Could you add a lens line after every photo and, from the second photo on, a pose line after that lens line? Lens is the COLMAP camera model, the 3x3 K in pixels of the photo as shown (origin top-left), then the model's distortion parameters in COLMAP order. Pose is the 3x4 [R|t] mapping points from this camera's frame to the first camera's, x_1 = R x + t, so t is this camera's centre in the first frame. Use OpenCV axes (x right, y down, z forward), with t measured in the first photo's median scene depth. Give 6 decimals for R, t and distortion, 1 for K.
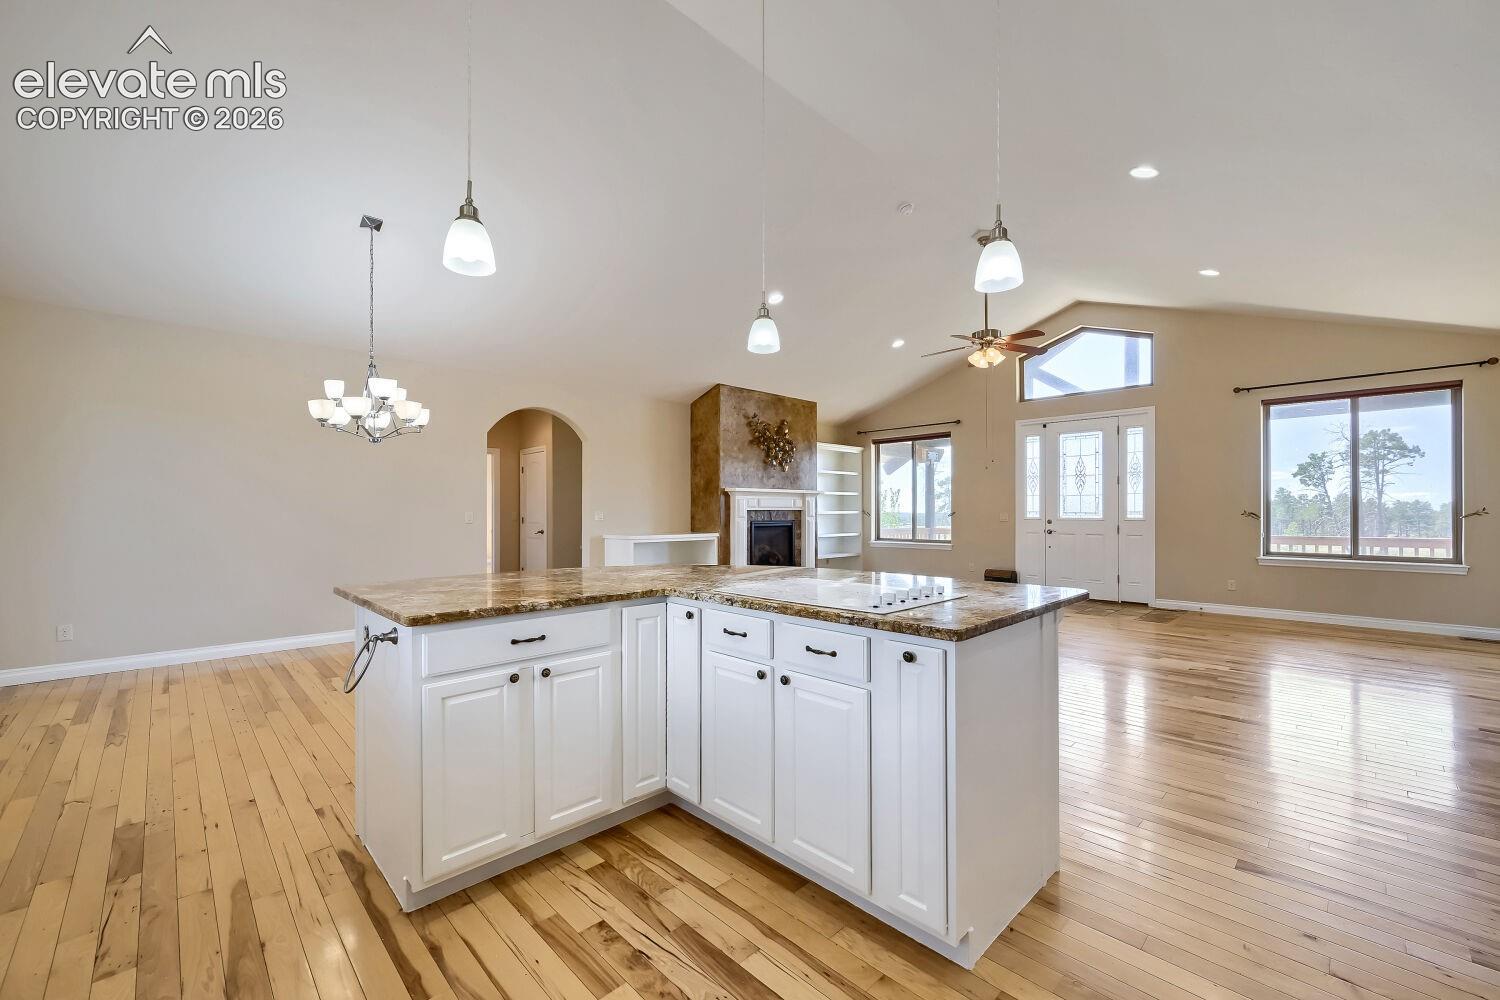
lens RADIAL K [[603.6, 0, 751.8], [0, 603.6, 513.8], [0, 0, 1]] dist [-0.002653, 0.000062]
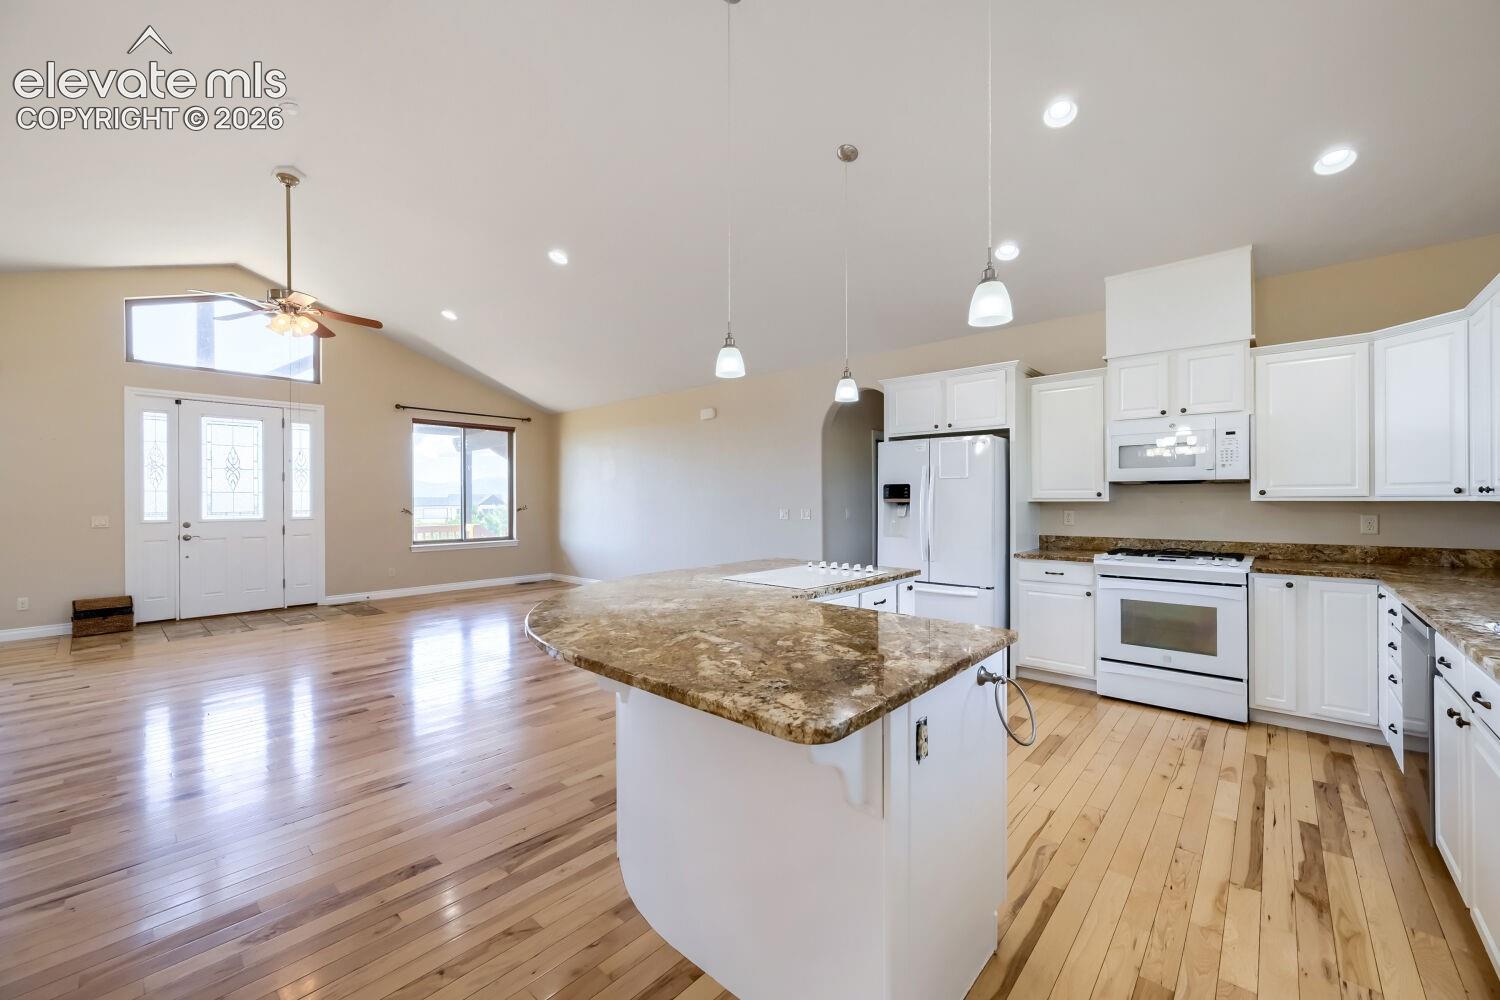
lens RADIAL K [[588.9, 0, 753.1], [0, 588.9, 497.5], [0, 0, 1]] dist [0.000108, 0.000621]
pose [[-0.068116, 0.003479, 0.997671, -0.322025], [0.008780, 0.999957, -0.002888, -0.013824], [-0.997639, 0.008563, -0.068144, 0.311889]]
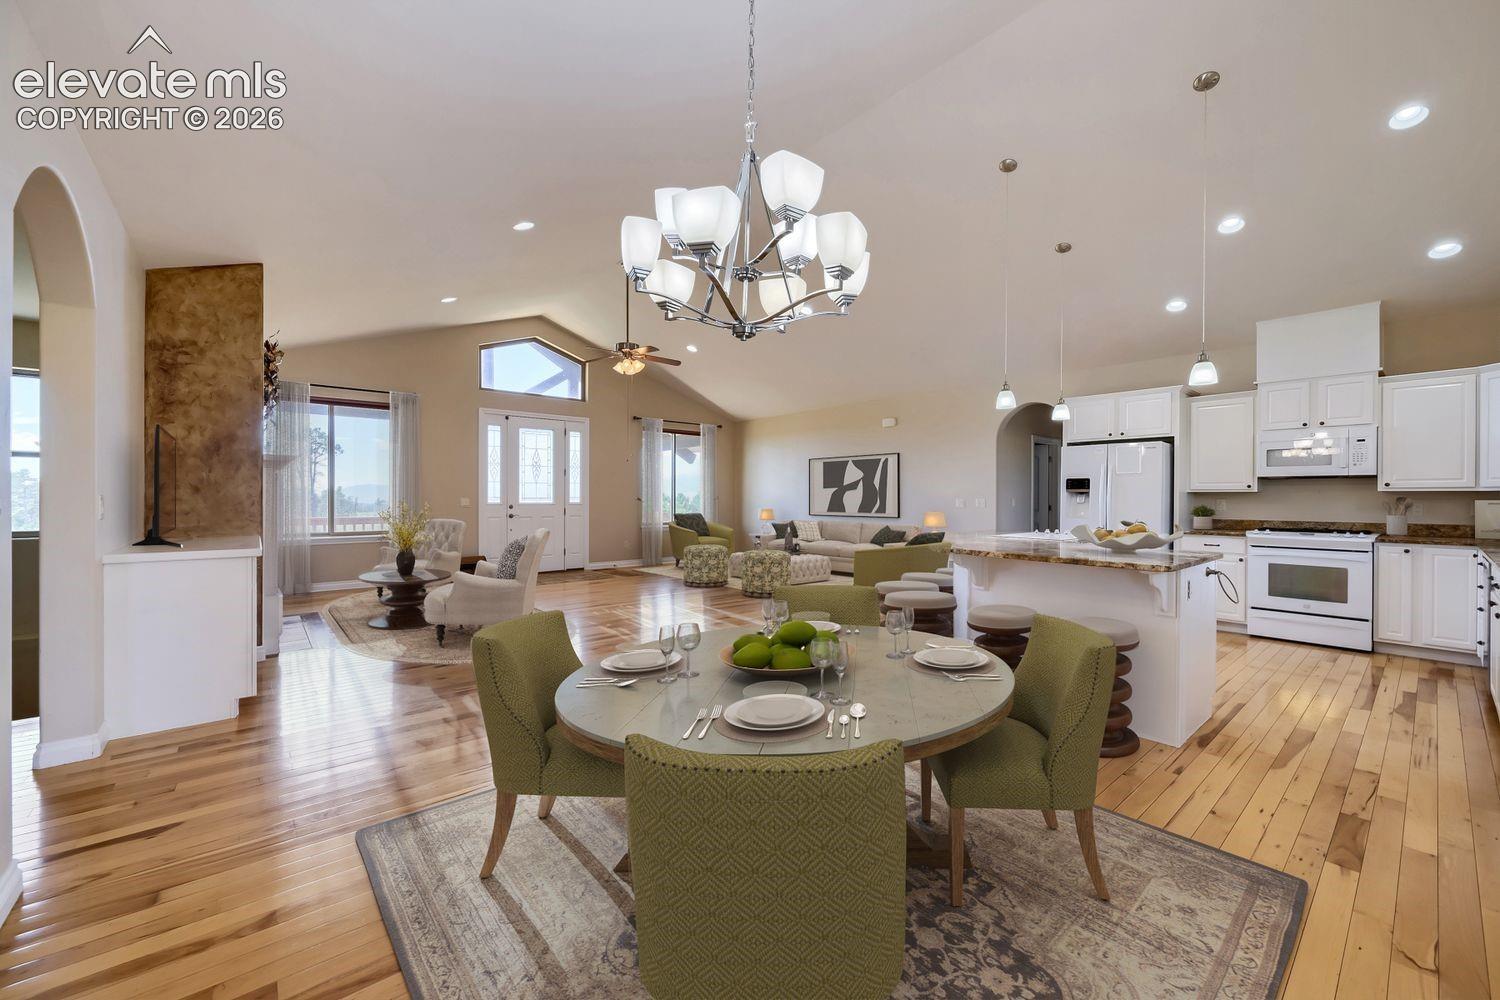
lens RADIAL K [[588.9, 0, 753.1], [0, 588.9, 497.5], [0, 0, 1]] dist [0.000108, 0.000621]
pose [[0.064189, 0.001058, 0.997937, -0.532672], [-0.000240, 0.999999, -0.001045, -0.002372], [-0.997938, -0.000172, 0.064190, 0.493129]]
